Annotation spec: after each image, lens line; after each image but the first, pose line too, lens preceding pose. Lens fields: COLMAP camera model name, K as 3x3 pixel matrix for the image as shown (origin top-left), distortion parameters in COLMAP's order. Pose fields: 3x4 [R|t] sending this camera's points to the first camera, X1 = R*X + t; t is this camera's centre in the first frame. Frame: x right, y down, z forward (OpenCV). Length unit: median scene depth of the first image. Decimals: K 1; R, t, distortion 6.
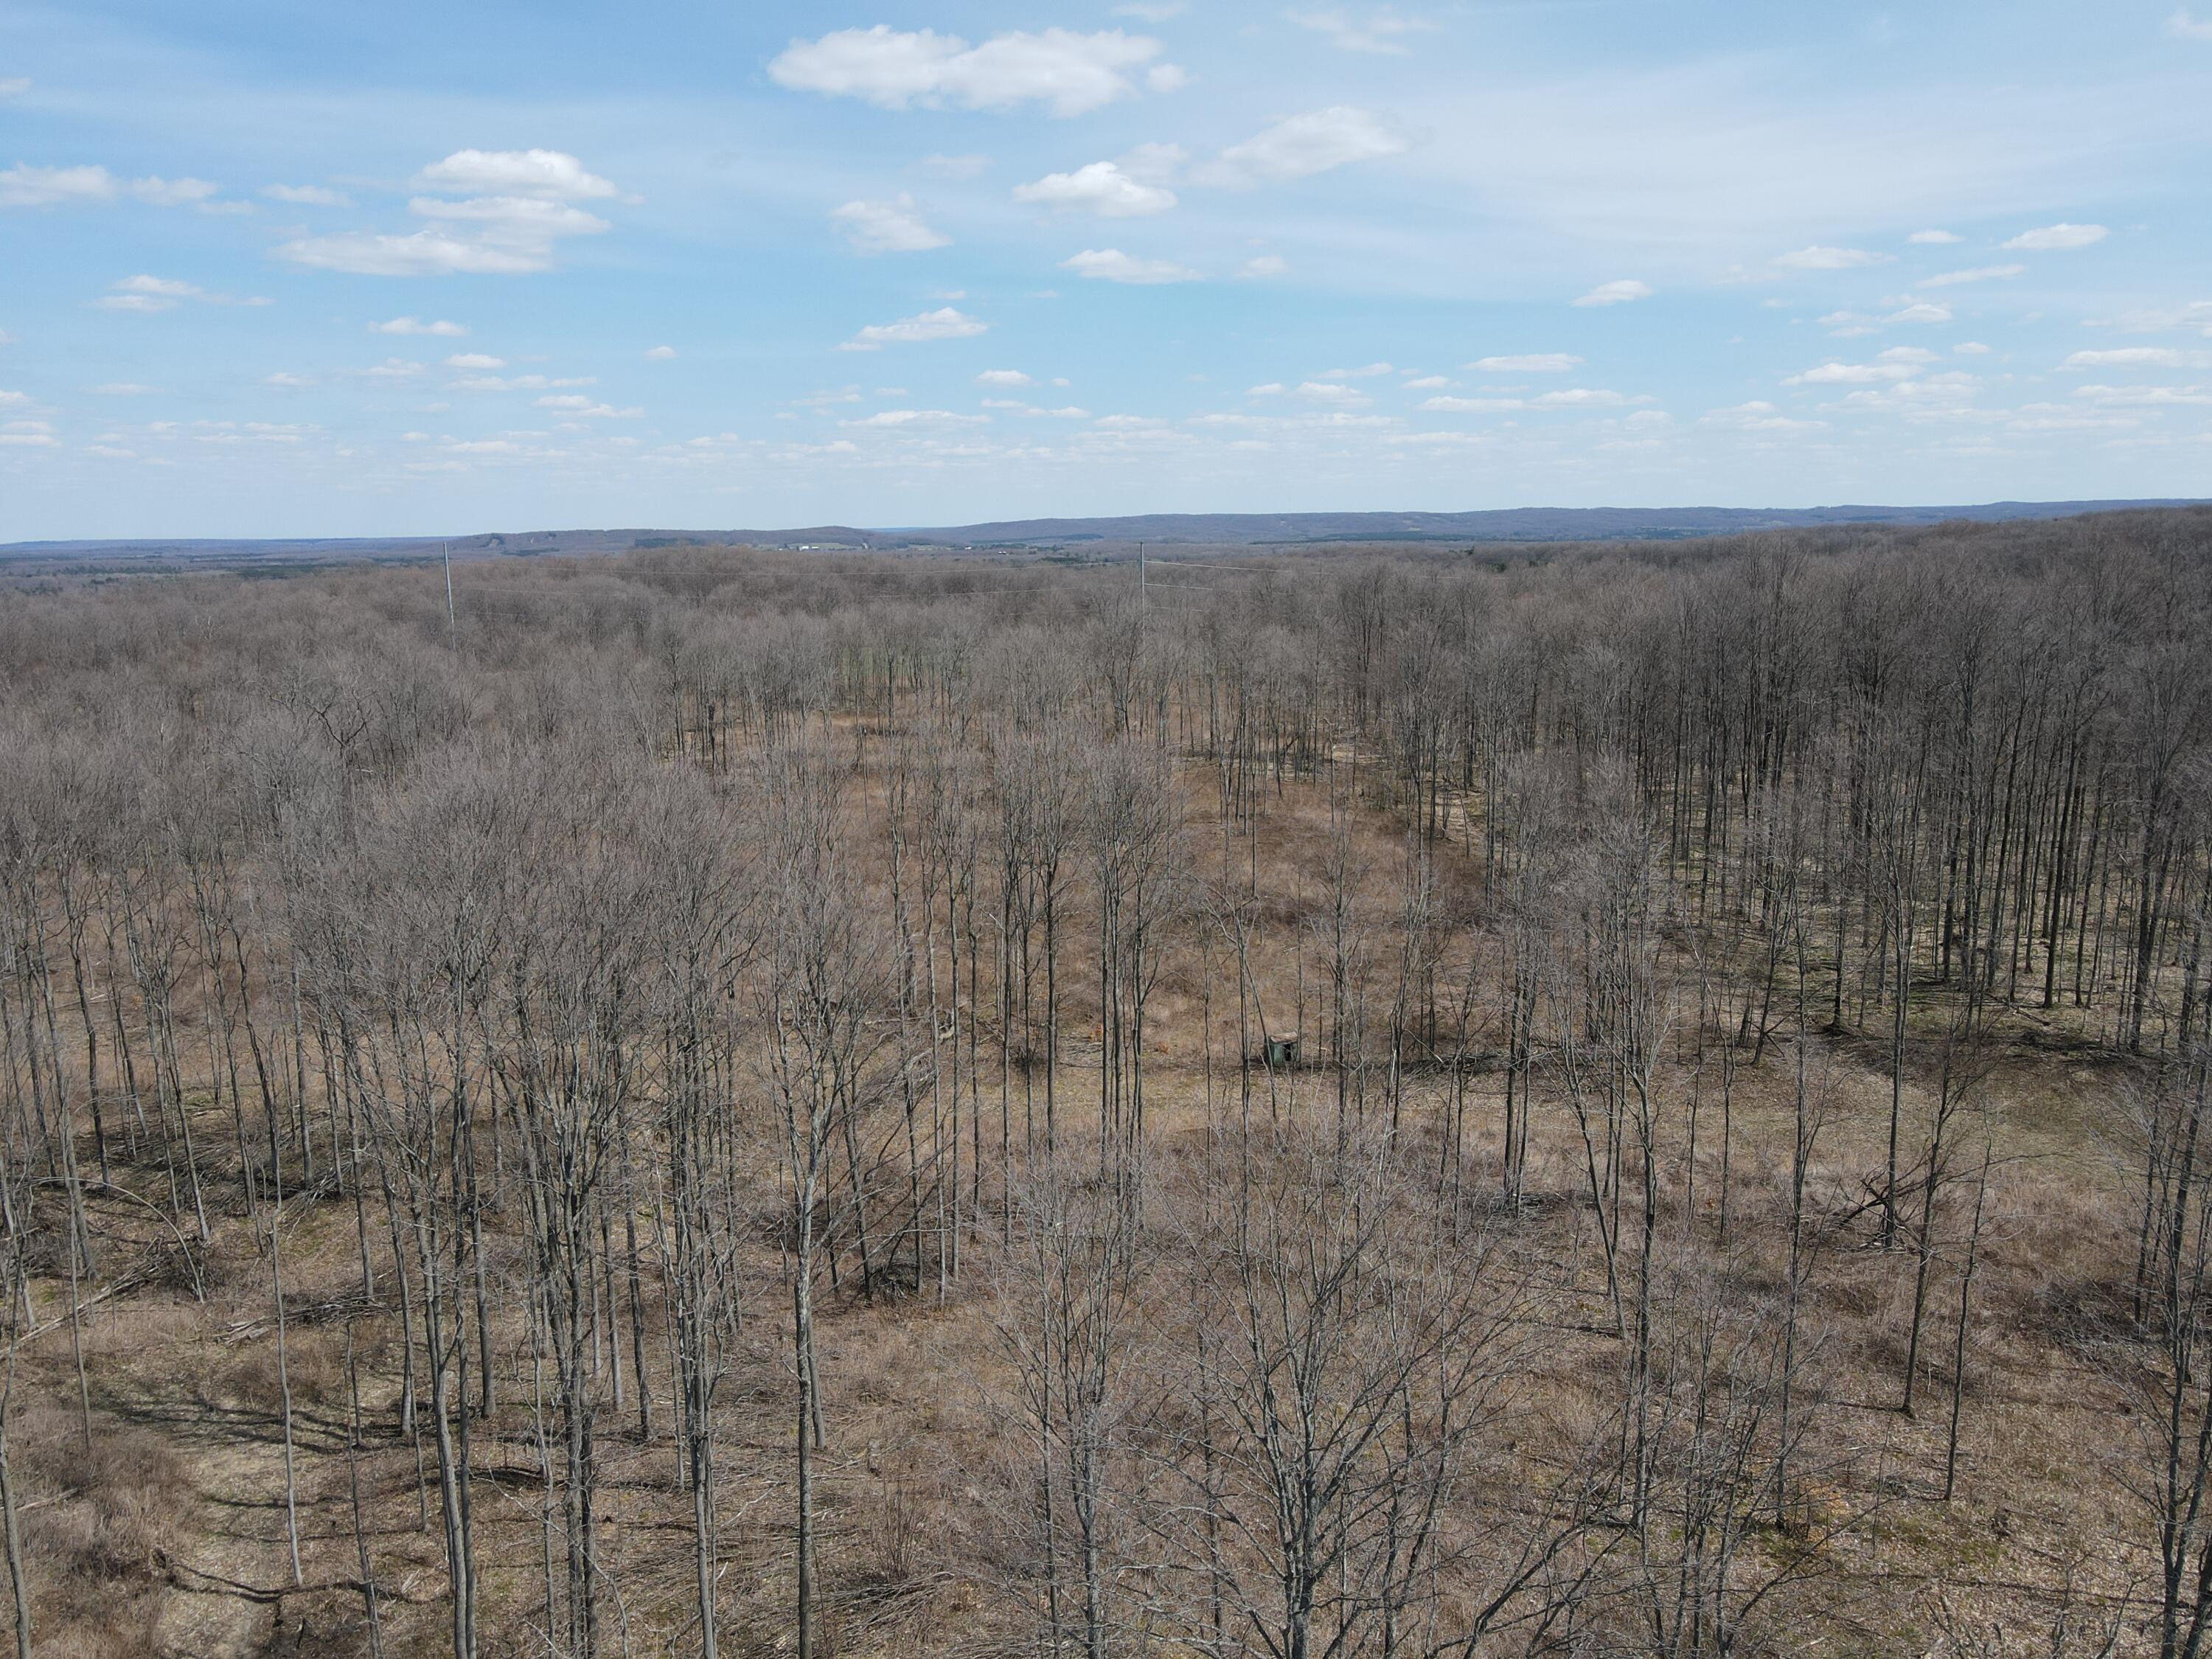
lens RADIAL K [[1637.2, 0, 1102.8], [0, 1637.2, 827.5], [0, 0, 1]] dist [0.011434, 0.012788]
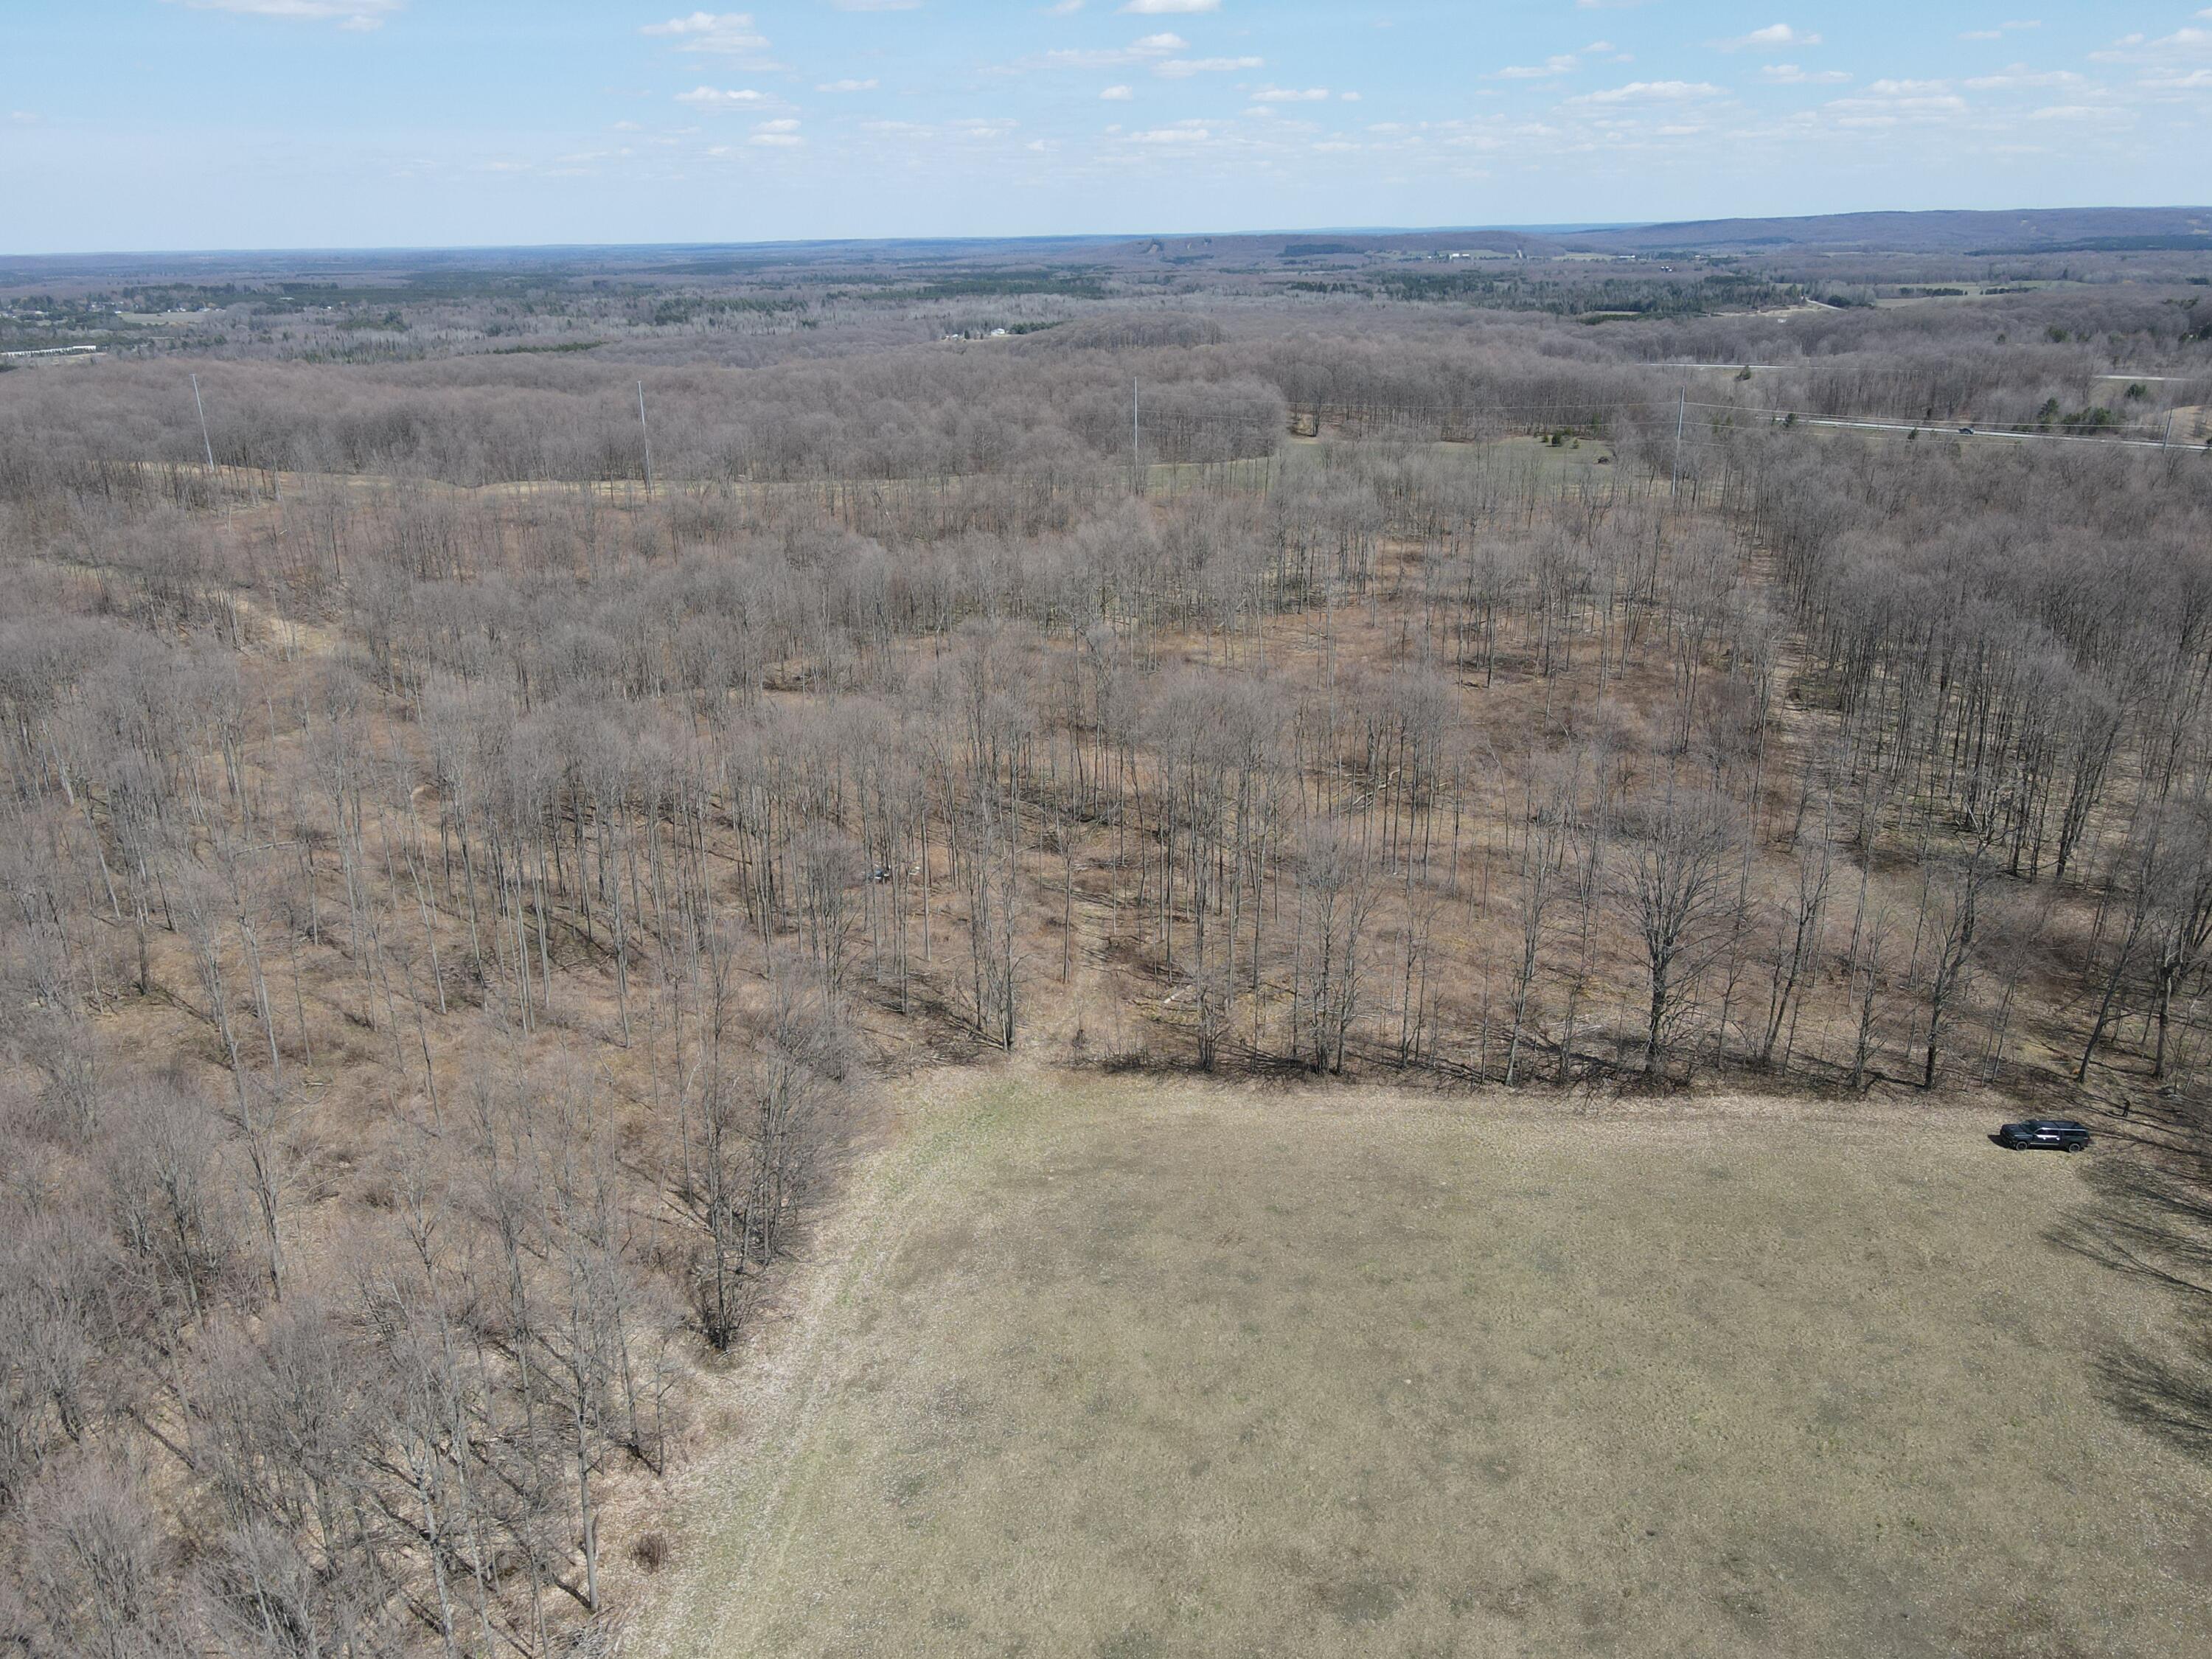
lens RADIAL K [[1637.2, 0, 1101.8], [0, 1637.2, 830.4], [0, 0, 1]] dist [0.011434, 0.012788]
pose [[0.928775, 0.129934, -0.347122, 0.384942], [-0.067676, 0.980245, 0.185848, -0.225271], [0.364413, -0.149119, 0.919221, -1.289716]]
